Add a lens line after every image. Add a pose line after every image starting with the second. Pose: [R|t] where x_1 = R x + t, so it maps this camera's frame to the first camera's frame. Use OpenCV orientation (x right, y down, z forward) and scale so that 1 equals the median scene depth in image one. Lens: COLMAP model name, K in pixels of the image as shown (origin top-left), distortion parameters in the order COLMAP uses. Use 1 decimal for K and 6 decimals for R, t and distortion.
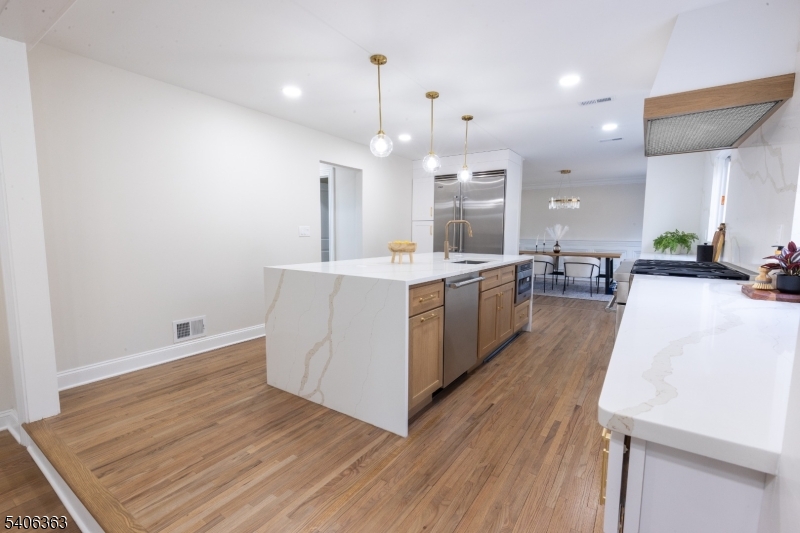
lens RADIAL K [[361.2, 0, 402.4], [0, 361.2, 266.9], [0, 0, 1]] dist [-0.002870, 0.000197]
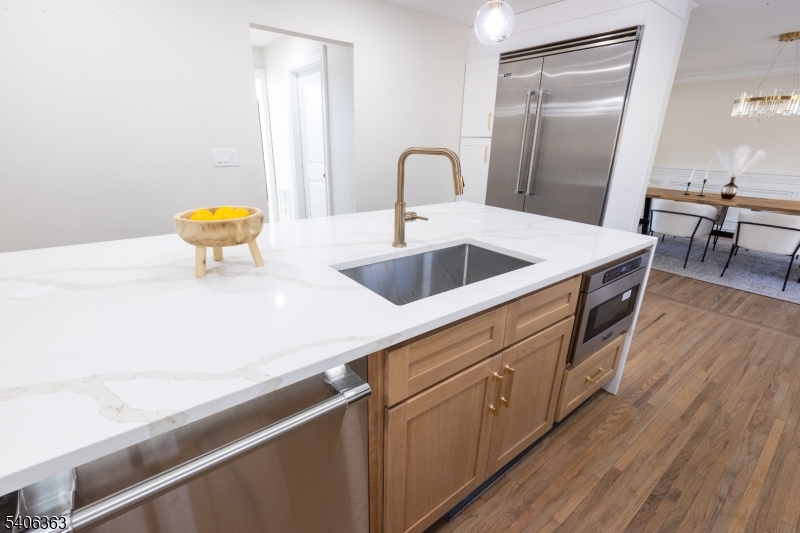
lens RADIAL K [[361.2, 0, 402.4], [0, 361.2, 266.9], [0, 0, 1]] dist [-0.002870, 0.000197]
pose [[0.949898, 0.117465, -0.289648, 0.222753], [-0.047358, 0.970085, 0.238102, -0.086661], [0.308952, -0.212456, 0.927044, 0.550416]]
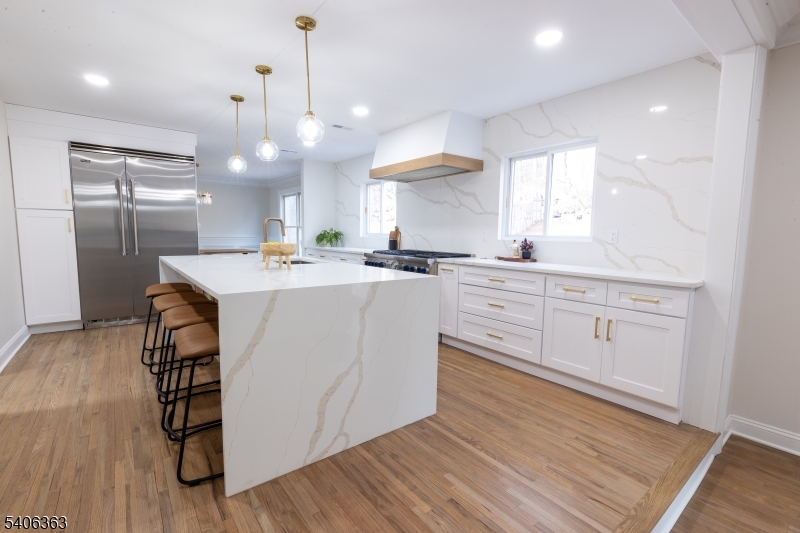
lens RADIAL K [[361.2, 0, 402.4], [0, 361.2, 266.9], [0, 0, 1]] dist [-0.002870, 0.000197]
pose [[0.310551, -0.090890, 0.946201, -0.546260], [0.079106, 0.994436, 0.069560, -0.039083], [-0.947259, 0.053248, 0.316013, 0.367384]]
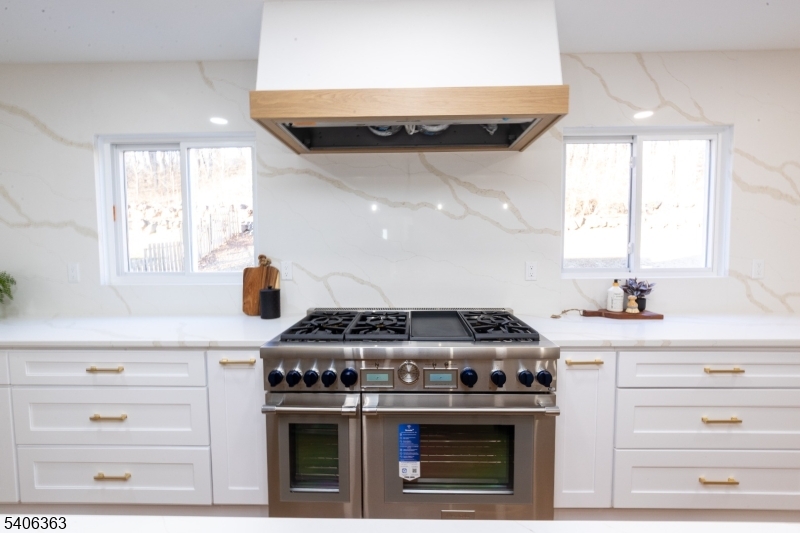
lens RADIAL K [[361.2, 0, 402.4], [0, 361.2, 266.9], [0, 0, 1]] dist [-0.002870, 0.000197]
pose [[-0.535916, -0.051563, 0.842695, 0.133463], [0.084760, 0.989804, 0.114467, -0.123822], [-0.840006, 0.132772, -0.526082, 0.908906]]
